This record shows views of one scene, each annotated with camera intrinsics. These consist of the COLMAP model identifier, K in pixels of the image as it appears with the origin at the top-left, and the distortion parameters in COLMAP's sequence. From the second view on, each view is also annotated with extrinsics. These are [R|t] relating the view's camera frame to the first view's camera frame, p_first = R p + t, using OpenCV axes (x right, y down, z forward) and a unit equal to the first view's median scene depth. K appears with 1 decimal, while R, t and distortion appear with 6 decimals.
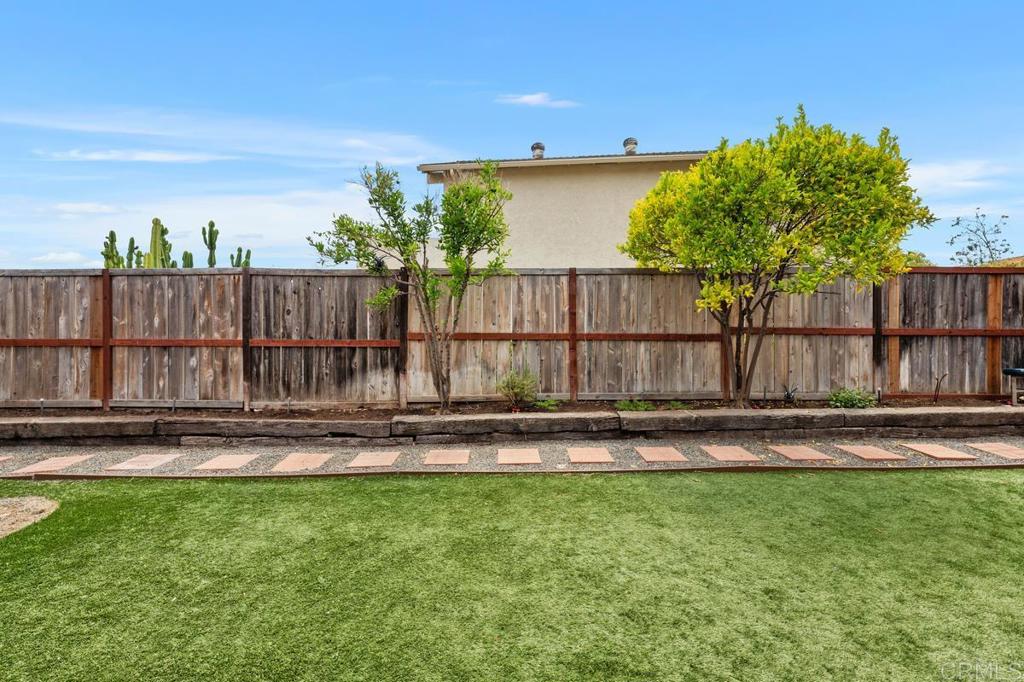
lens RADIAL K [[426.6, 0, 509.8], [0, 426.6, 325.0], [0, 0, 1]] dist [-0.001006, -0.000323]
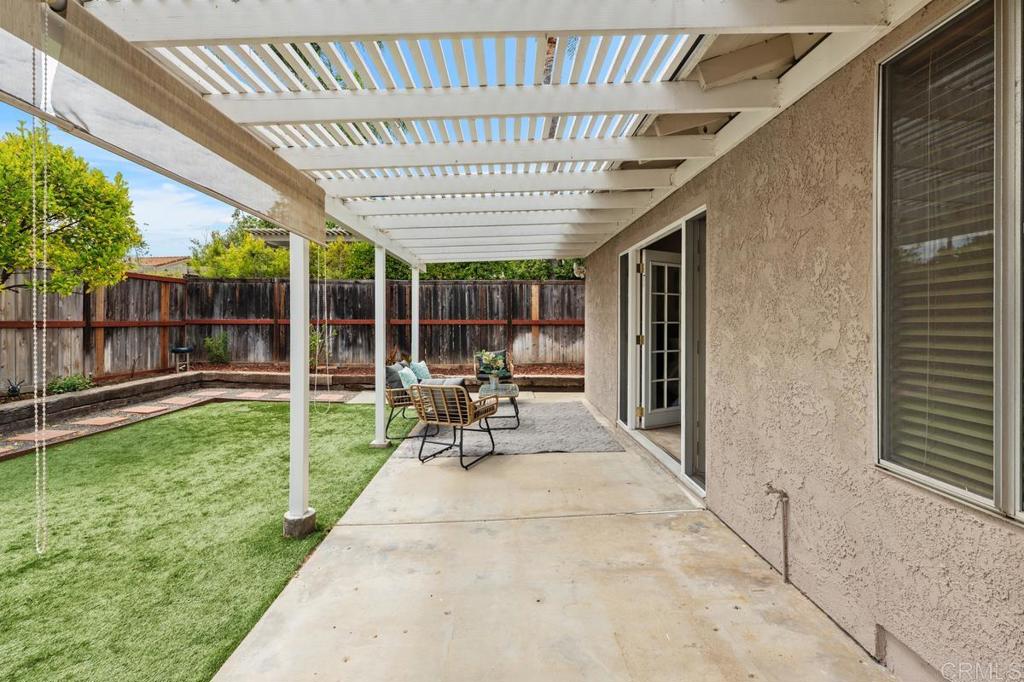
lens RADIAL K [[476.8, 0, 503.1], [0, 476.8, 318.6], [0, 0, 1]] dist [-0.000118, -0.000015]
pose [[0.050106, -0.001933, 0.998742, -0.369125], [-0.008191, 0.999964, 0.002346, -0.011818], [-0.998710, -0.008298, 0.050088, -0.186462]]
